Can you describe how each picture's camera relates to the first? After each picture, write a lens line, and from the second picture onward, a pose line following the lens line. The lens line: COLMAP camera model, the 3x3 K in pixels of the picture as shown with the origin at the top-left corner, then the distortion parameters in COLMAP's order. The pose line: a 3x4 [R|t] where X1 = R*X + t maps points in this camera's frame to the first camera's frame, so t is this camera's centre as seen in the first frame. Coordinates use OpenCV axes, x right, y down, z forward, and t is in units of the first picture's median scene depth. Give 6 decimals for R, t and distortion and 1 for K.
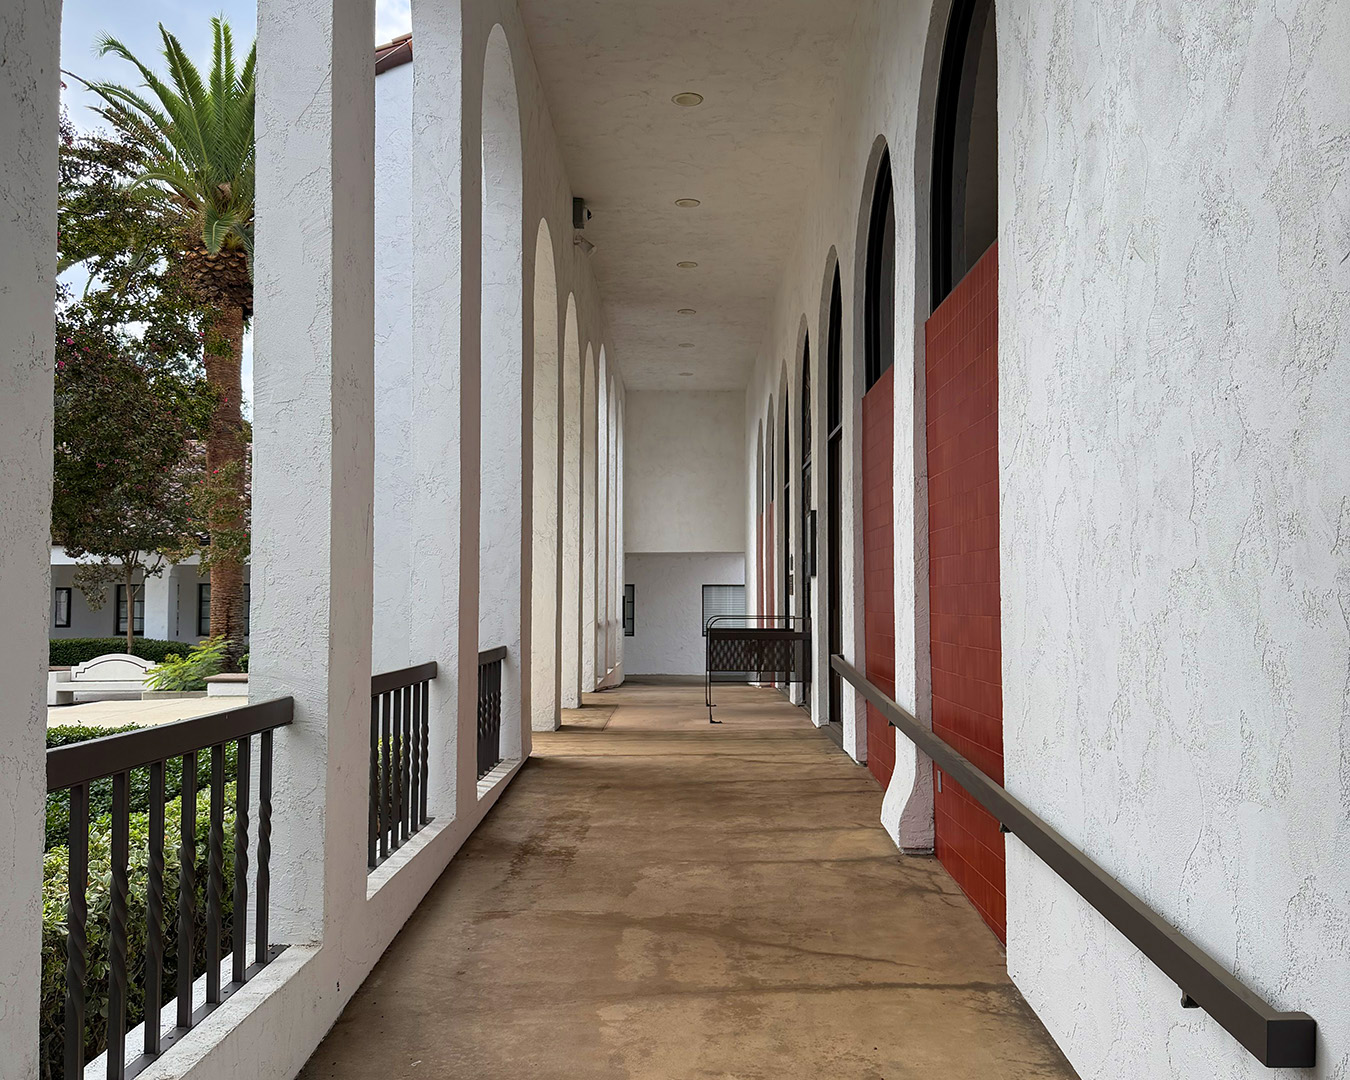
lens RADIAL K [[1161.4, 0, 675.0], [0, 1161.4, 540.0], [0, 0, 1]] dist [0.043789, -0.001897]
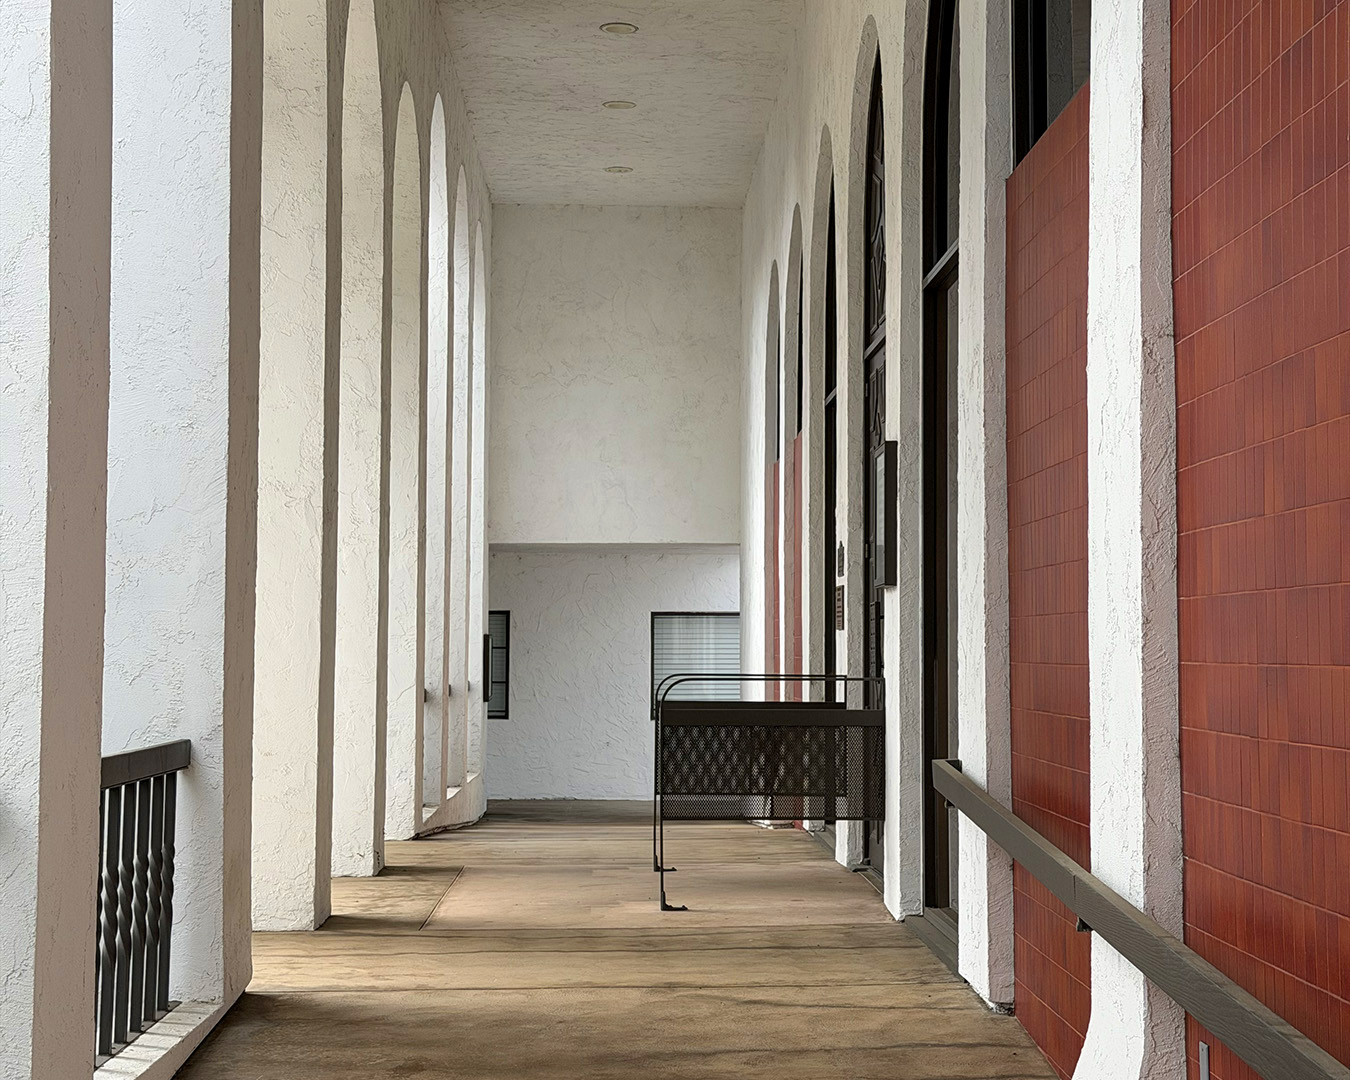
lens RADIAL K [[2127.4, 0, 675.0], [0, 2127.4, 540.0], [0, 0, 1]] dist [0.135596, -0.015749]
pose [[0.999577, 0.004625, 0.028725, 0.010663], [-0.004550, 0.999986, -0.002692, 0.015067], [-0.028737, 0.002560, 0.999584, 0.162887]]
